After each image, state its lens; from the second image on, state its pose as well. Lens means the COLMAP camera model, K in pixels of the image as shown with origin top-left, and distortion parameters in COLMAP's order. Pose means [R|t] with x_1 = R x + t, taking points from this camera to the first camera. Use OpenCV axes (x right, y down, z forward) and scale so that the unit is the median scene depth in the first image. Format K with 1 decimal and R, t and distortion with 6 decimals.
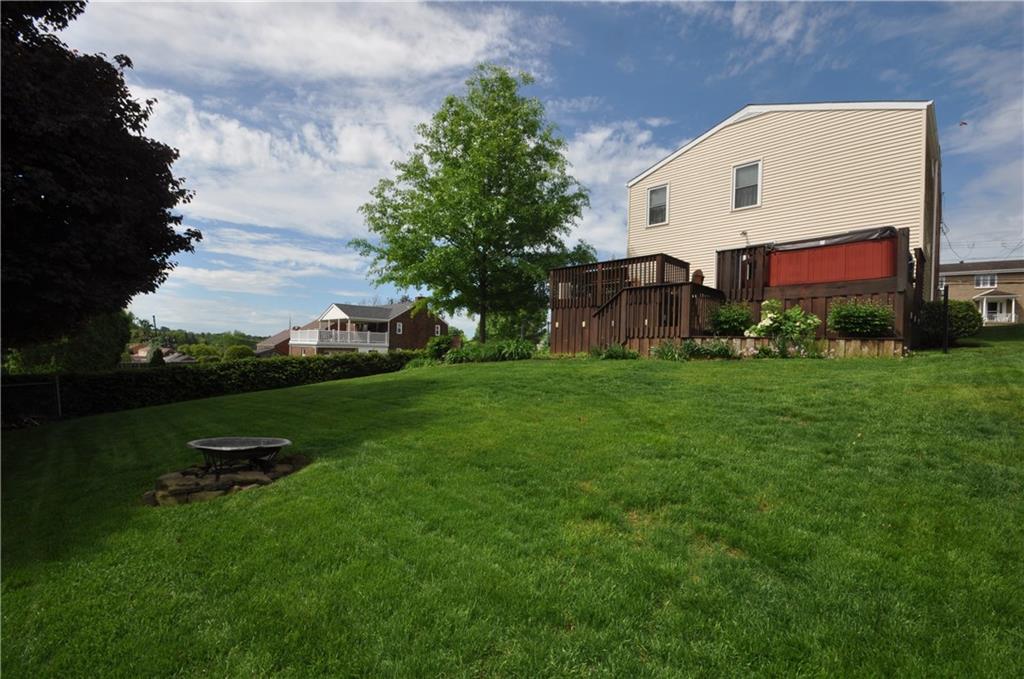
lens RADIAL K [[449.5, 0, 511.5], [0, 449.5, 352.9], [0, 0, 1]] dist [-0.001029, -0.001150]
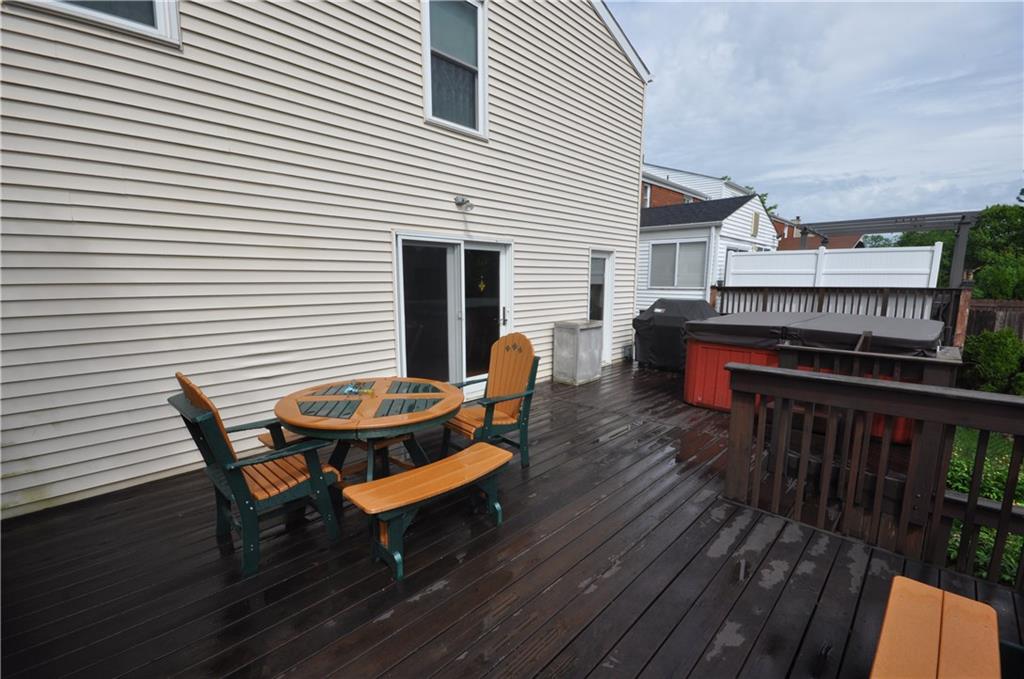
lens RADIAL K [[449.5, 0, 511.5], [0, 449.5, 352.9], [0, 0, 1]] dist [-0.001029, -0.001150]
pose [[-0.030720, -0.179870, 0.983211, 0.149139], [0.016884, 0.983441, 0.180440, -0.216822], [-0.999385, 0.022143, -0.027174, 0.987131]]
